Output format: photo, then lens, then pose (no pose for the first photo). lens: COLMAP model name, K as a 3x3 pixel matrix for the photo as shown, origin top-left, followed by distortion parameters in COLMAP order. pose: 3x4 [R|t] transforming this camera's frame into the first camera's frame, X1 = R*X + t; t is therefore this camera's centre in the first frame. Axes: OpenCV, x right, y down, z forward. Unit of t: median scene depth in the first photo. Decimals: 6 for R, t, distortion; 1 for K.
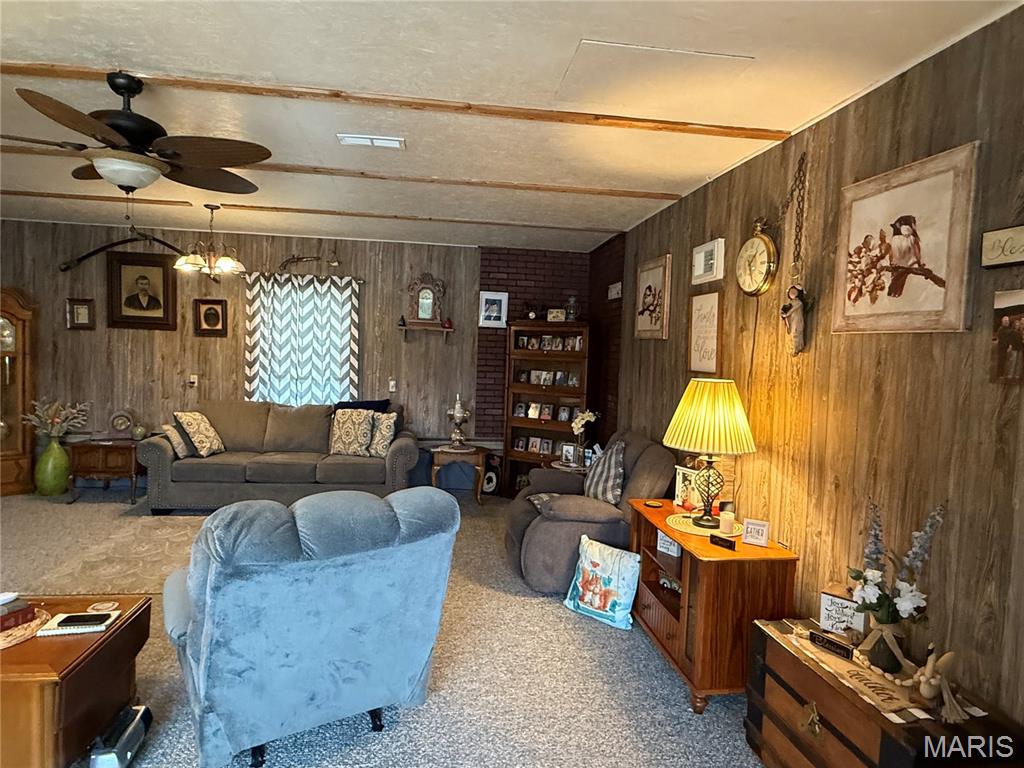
lens RADIAL K [[583.8, 0, 505.9], [0, 583.8, 380.8], [0, 0, 1]] dist [-0.001587, -0.000579]
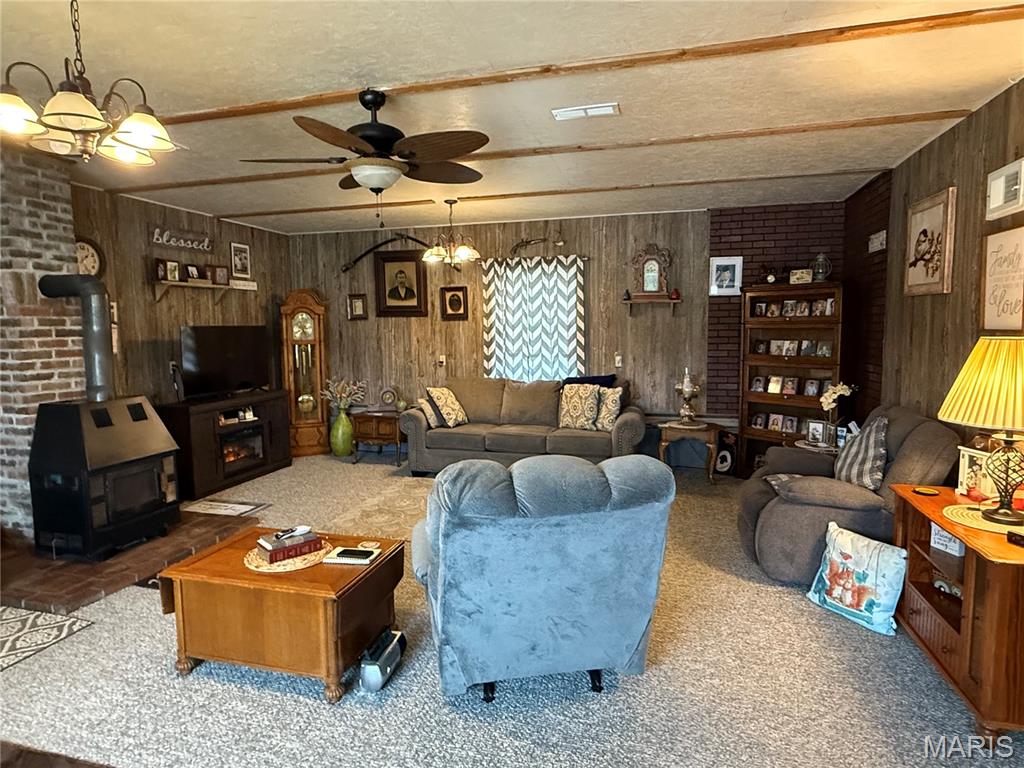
lens RADIAL K [[583.8, 0, 505.9], [0, 583.8, 380.8], [0, 0, 1]] dist [-0.001587, -0.000579]
pose [[0.922668, -0.010550, -0.385451, 0.020126], [0.024050, 0.999254, 0.030219, 0.012977], [0.384845, -0.037152, 0.922233, 0.009832]]
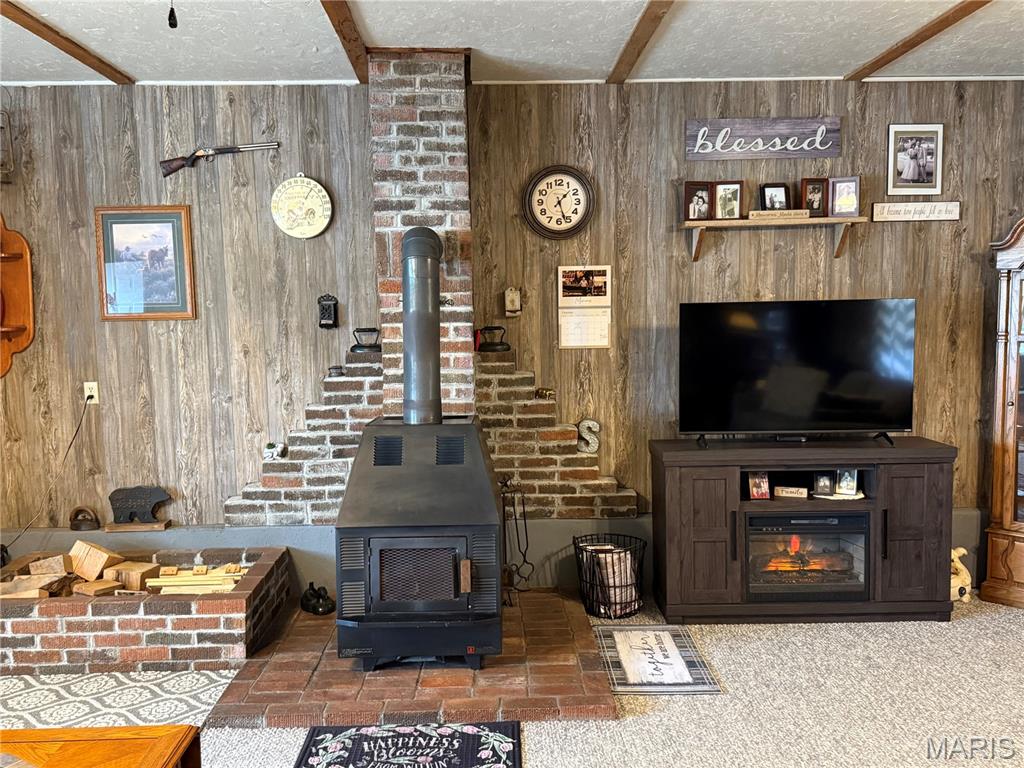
lens RADIAL K [[896.6, 0, 512.0], [0, 896.6, 384.0], [0, 0, 1]] dist [0.101453, -0.005409]
pose [[-0.089907, 0.056576, -0.994342, -0.017804], [-0.044466, 0.997162, 0.060757, -0.032245], [0.994957, 0.049677, -0.087136, 0.633705]]
